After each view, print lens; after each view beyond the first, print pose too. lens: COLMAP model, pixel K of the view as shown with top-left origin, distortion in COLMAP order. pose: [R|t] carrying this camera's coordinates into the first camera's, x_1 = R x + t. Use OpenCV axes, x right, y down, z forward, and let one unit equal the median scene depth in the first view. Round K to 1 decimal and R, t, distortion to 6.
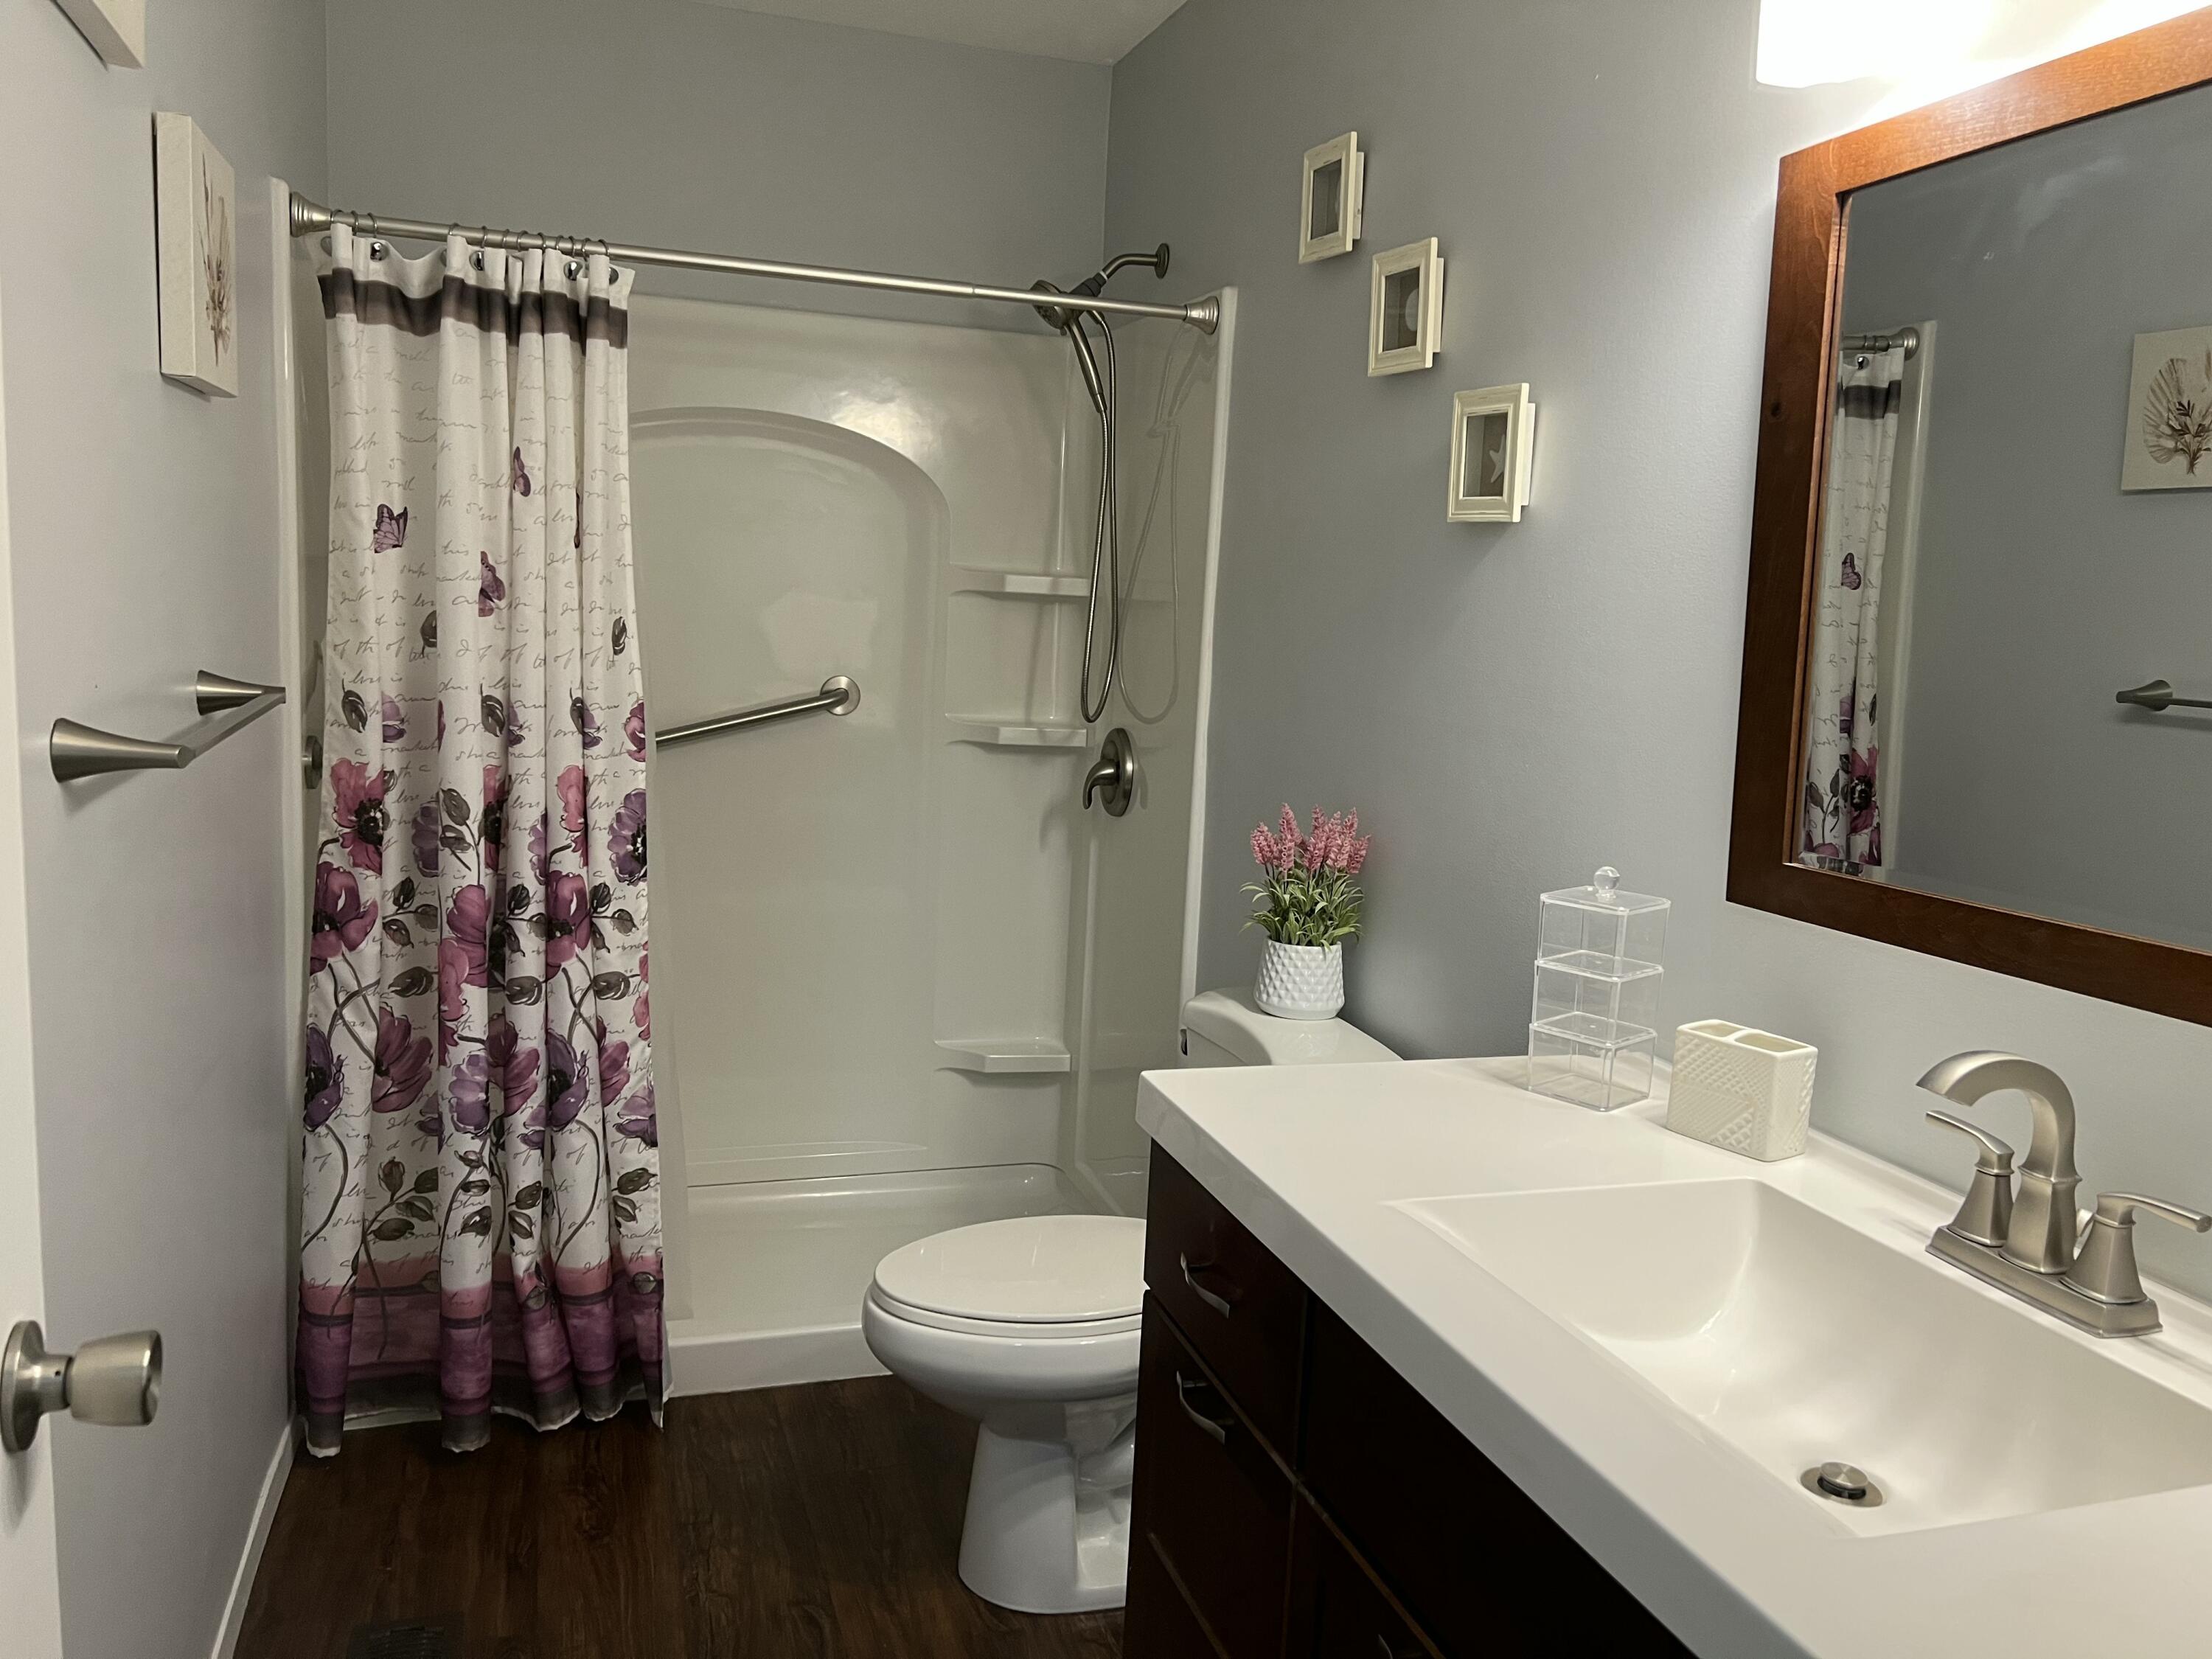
lens RADIAL K [[1666.6, 0, 1102.0], [0, 1666.6, 837.5], [0, 0, 1]] dist [0.029525, -0.013073]
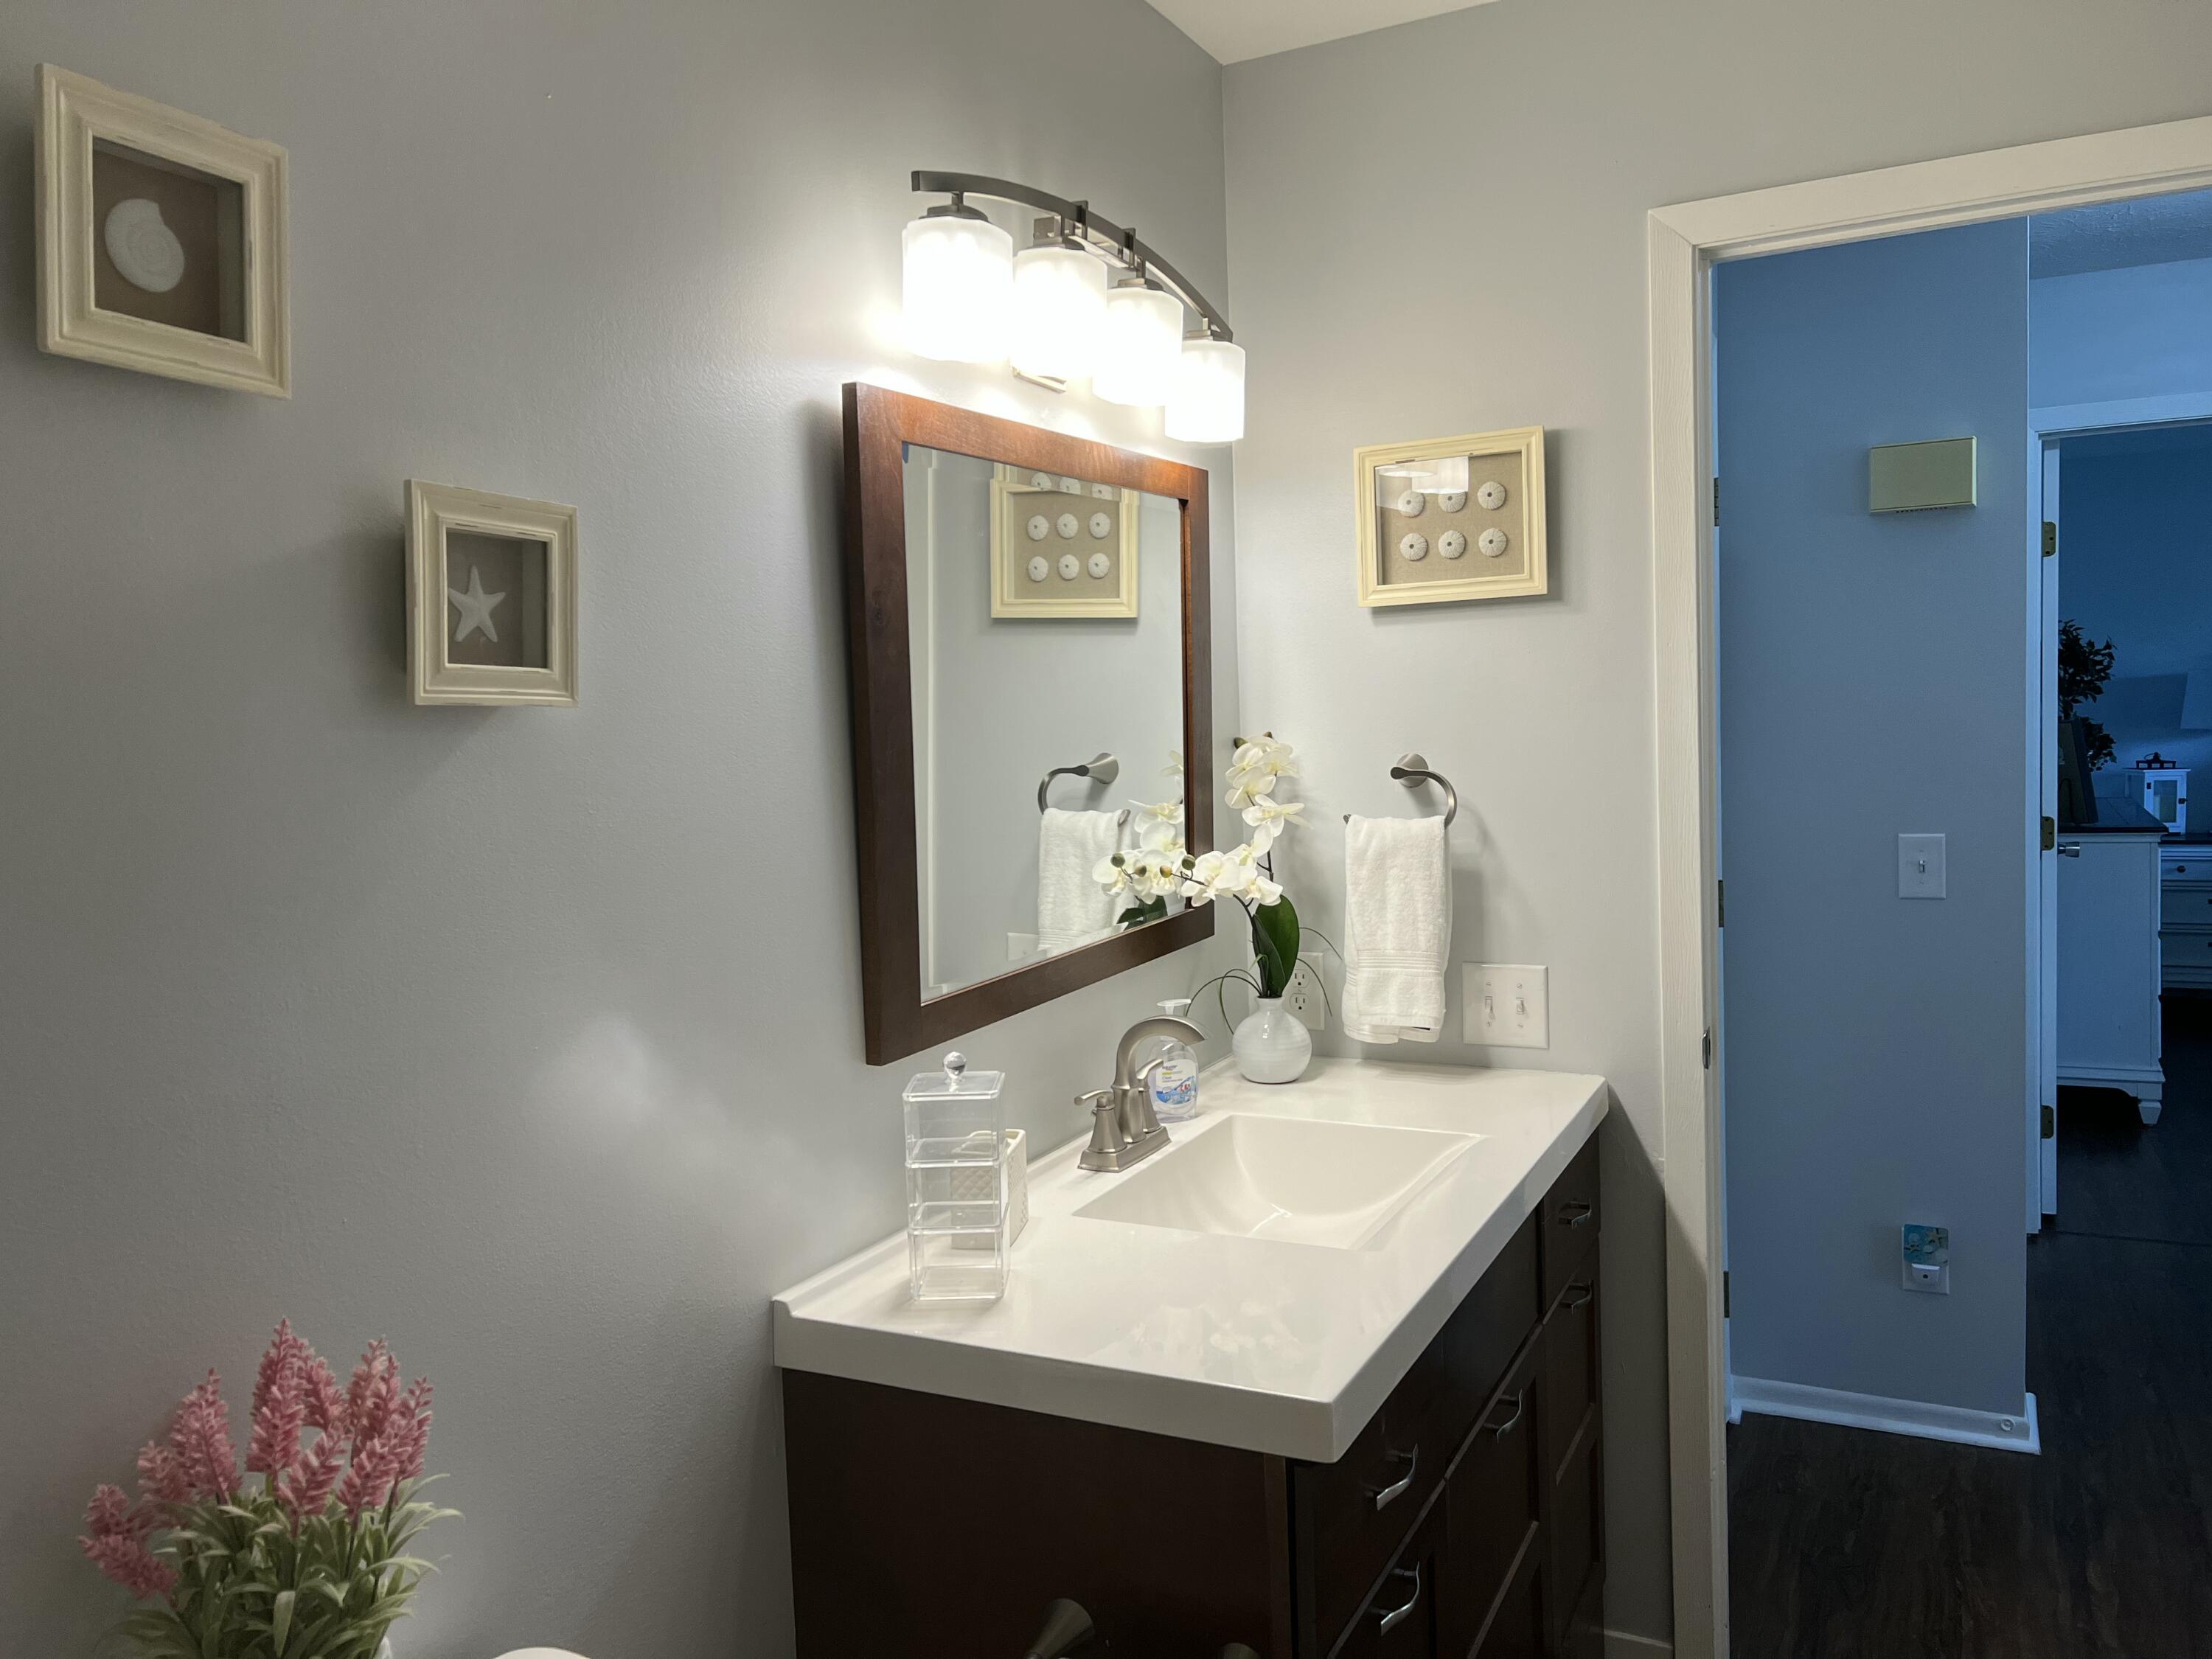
lens RADIAL K [[1666.6, 0, 1097.9], [0, 1666.6, 820.3], [0, 0, 1]] dist [0.029525, -0.013073]
pose [[-0.710116, -0.054632, 0.701962, -0.446159], [0.112067, 0.975505, 0.189290, -0.295041], [-0.695108, 0.213084, -0.686600, 1.576146]]
